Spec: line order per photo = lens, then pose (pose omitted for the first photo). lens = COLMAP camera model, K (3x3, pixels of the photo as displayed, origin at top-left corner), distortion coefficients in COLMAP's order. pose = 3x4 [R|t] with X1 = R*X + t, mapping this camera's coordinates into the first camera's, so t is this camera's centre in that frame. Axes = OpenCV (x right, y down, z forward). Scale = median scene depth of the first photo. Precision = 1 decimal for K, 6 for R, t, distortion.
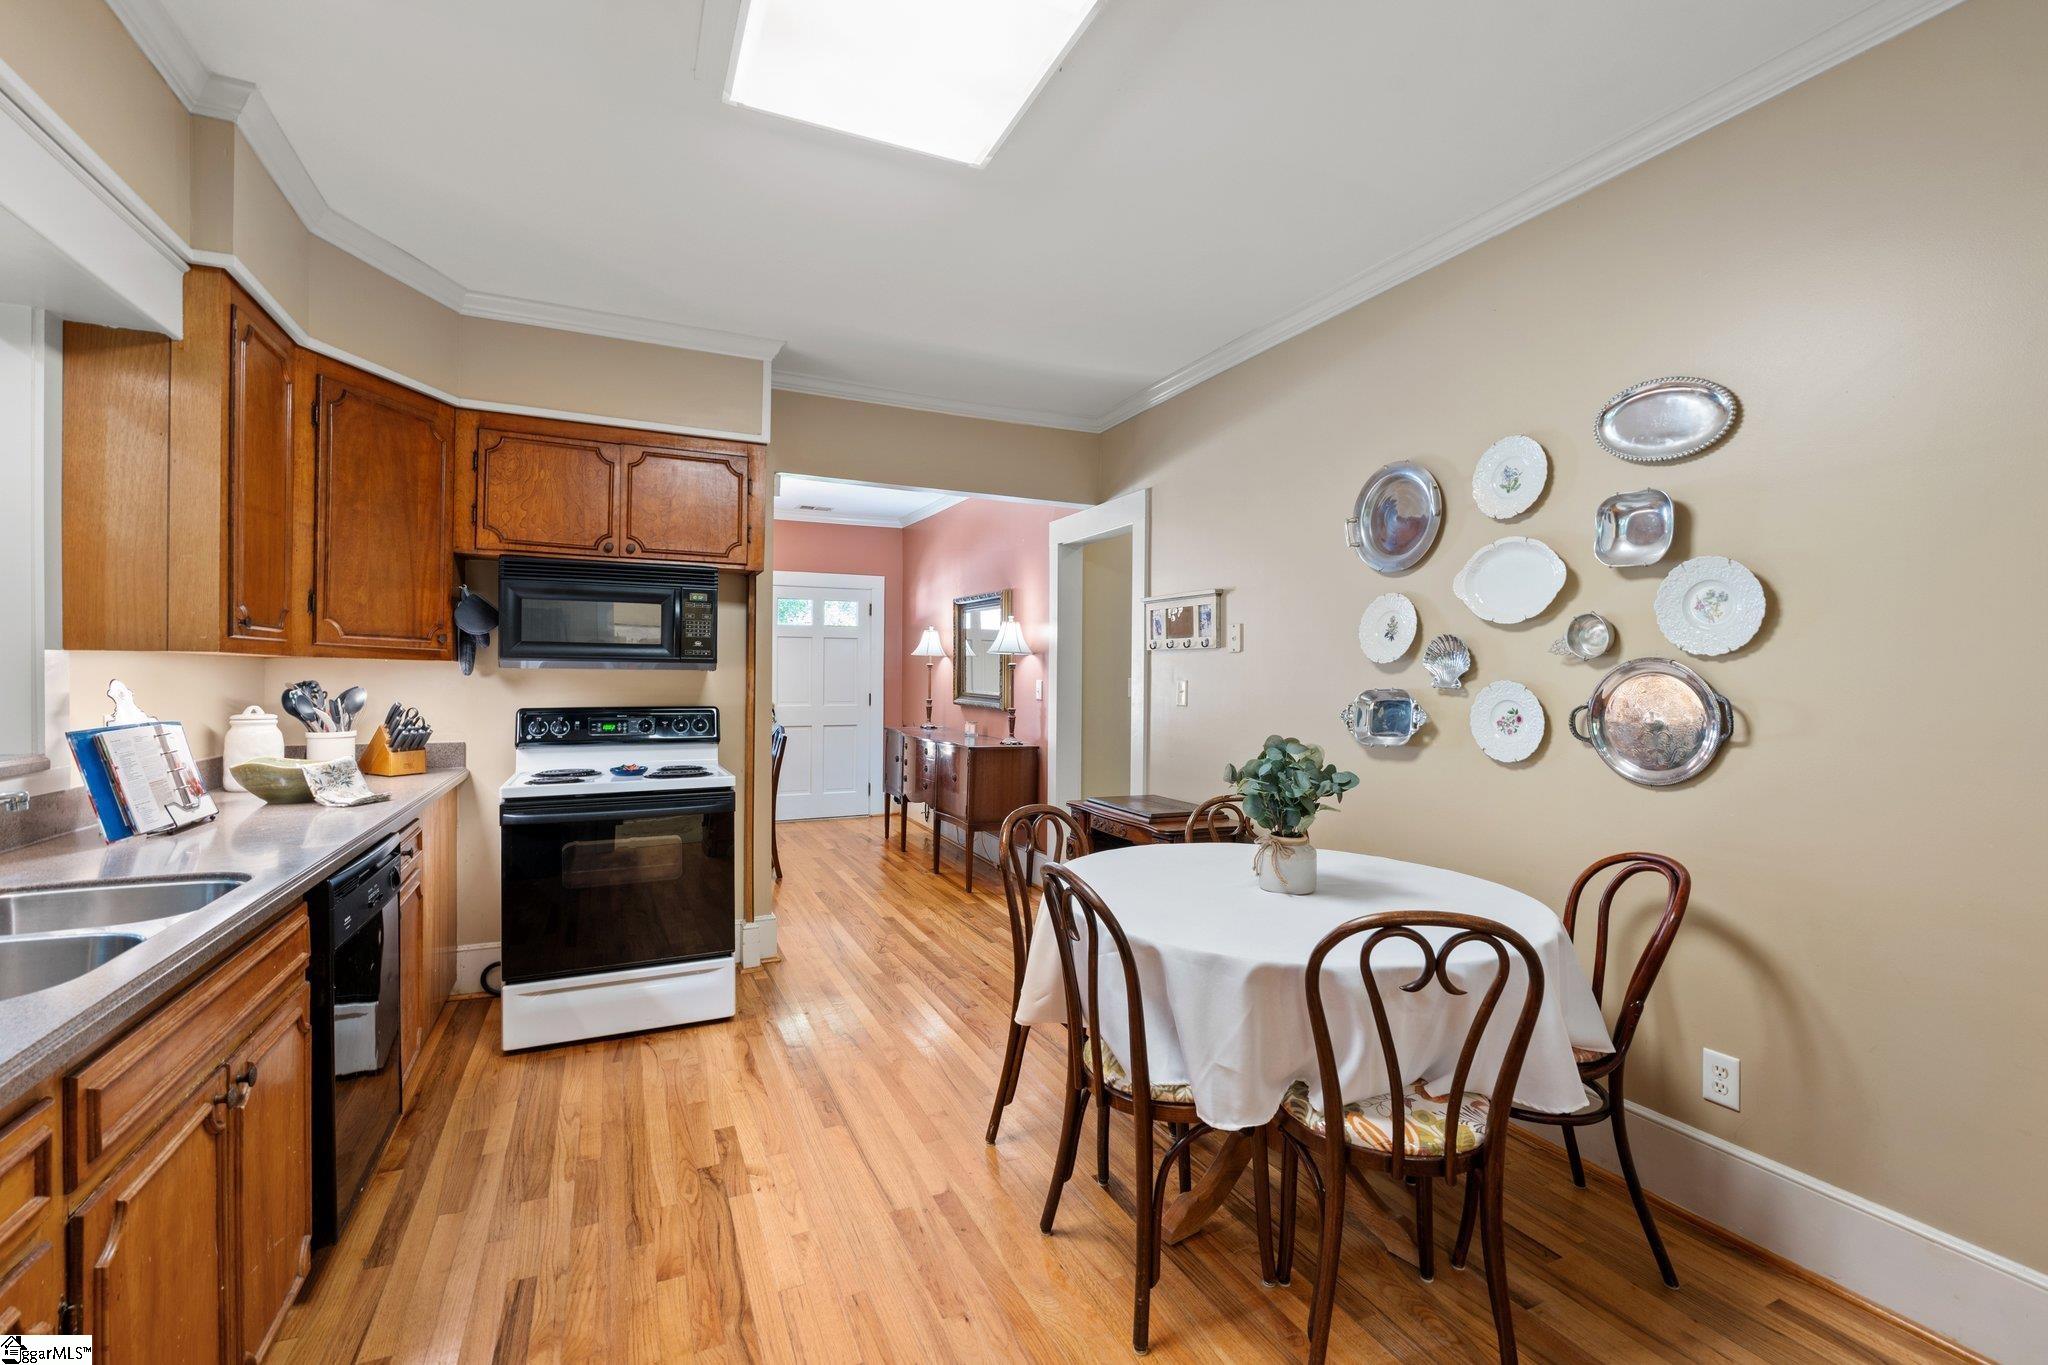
lens RADIAL K [[886.8, 0, 1020.8], [0, 886.8, 674.8], [0, 0, 1]] dist [-0.002962, 0.000297]
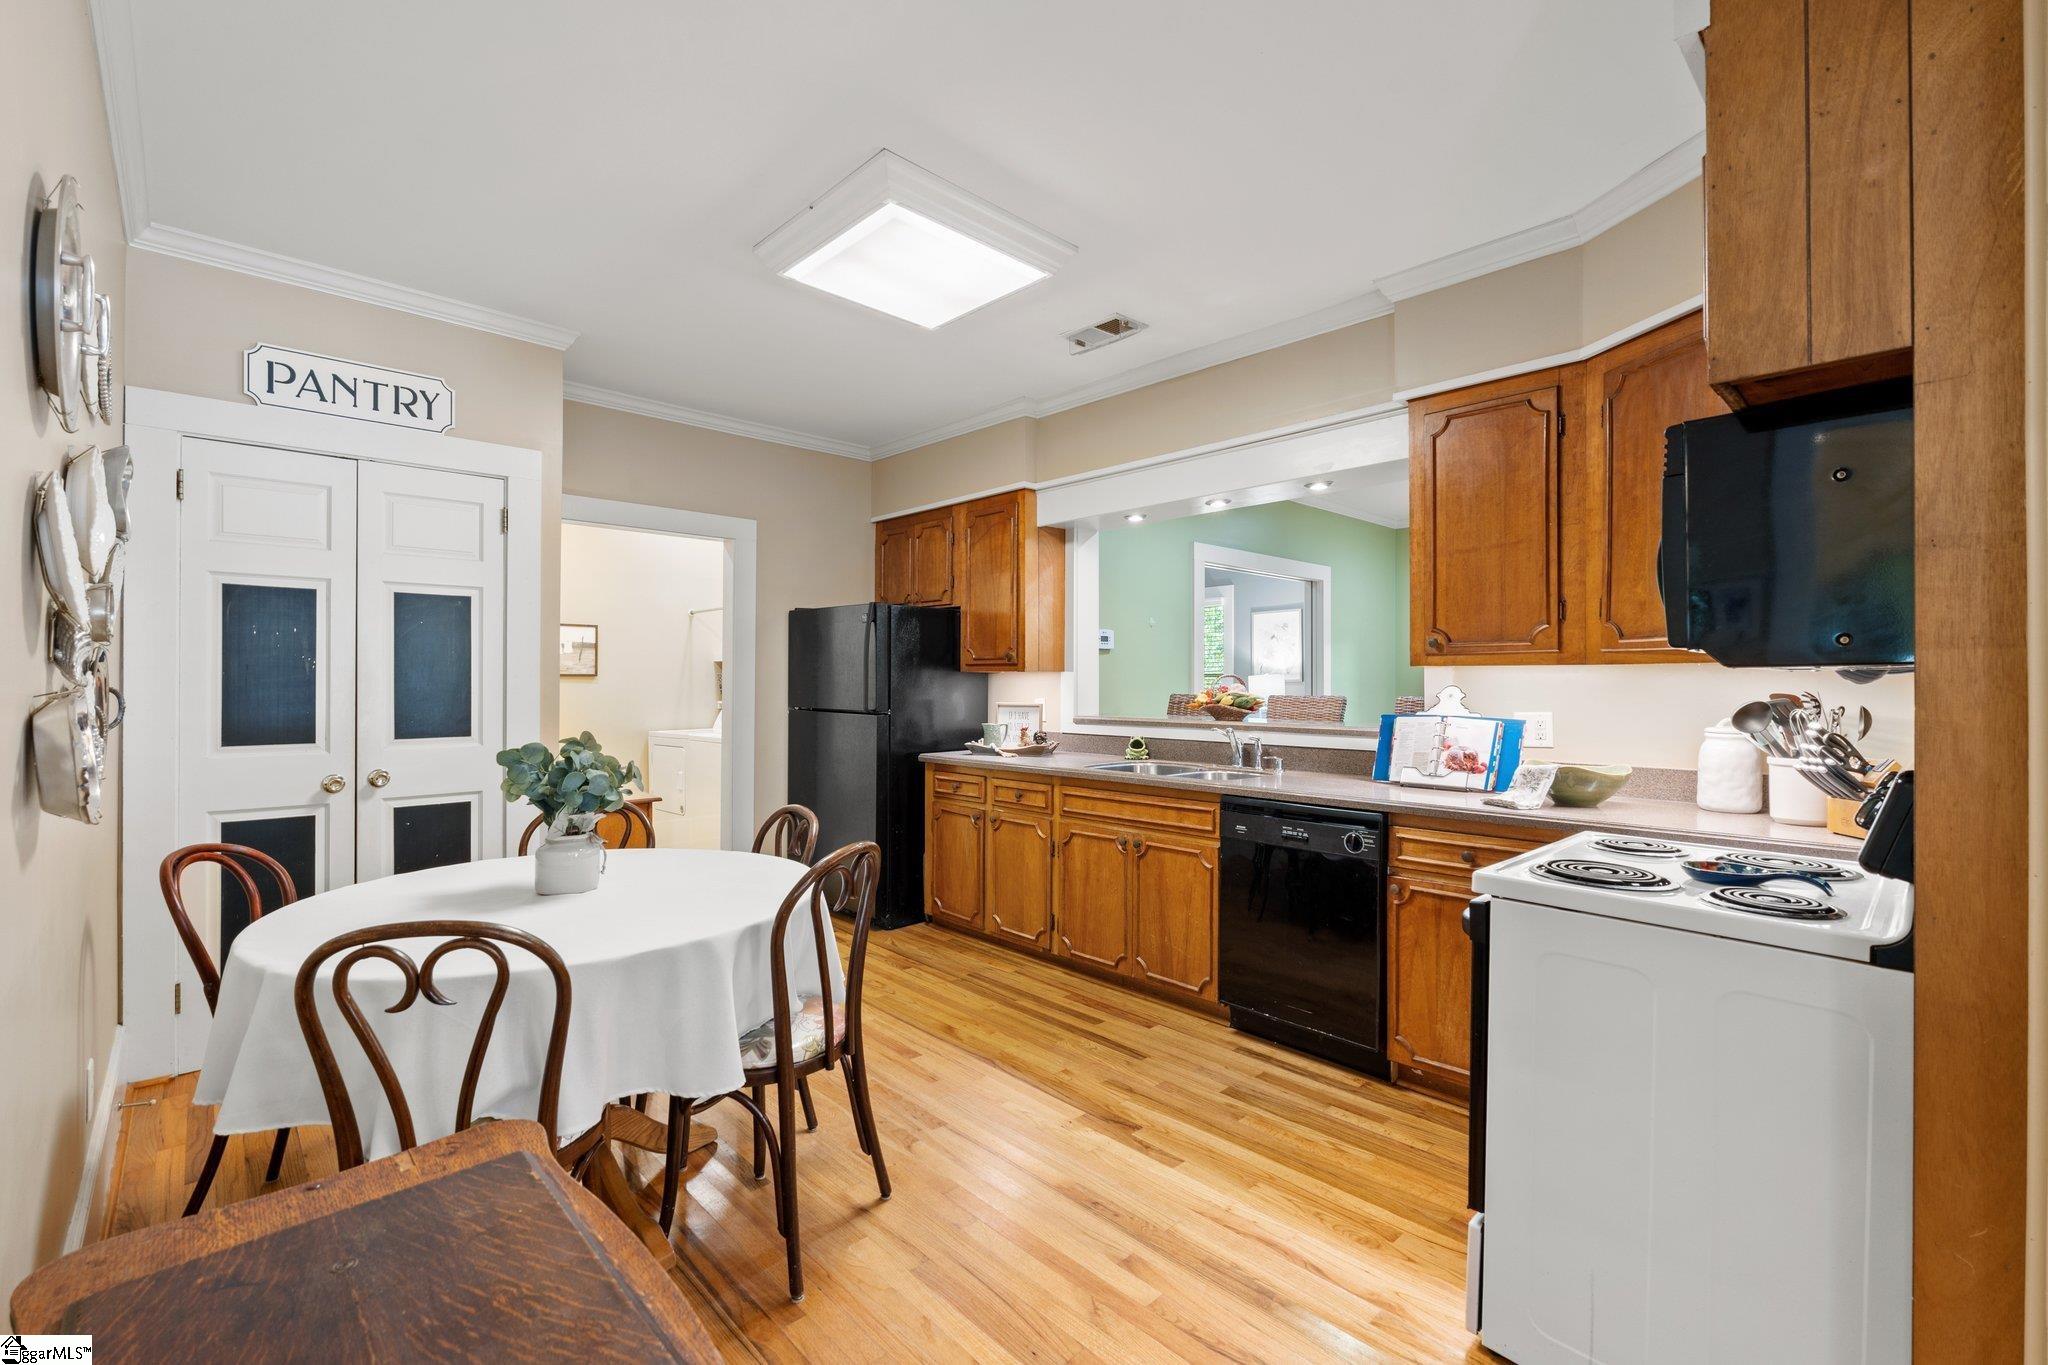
lens RADIAL K [[886.8, 0, 1027.7], [0, 886.8, 677.7], [0, 0, 1]] dist [-0.002962, 0.000297]
pose [[-0.946662, -0.014155, -0.321916, 0.127403], [-0.014206, 0.999897, -0.002191, 0.014539], [0.321914, 0.002499, -0.946766, 2.029975]]
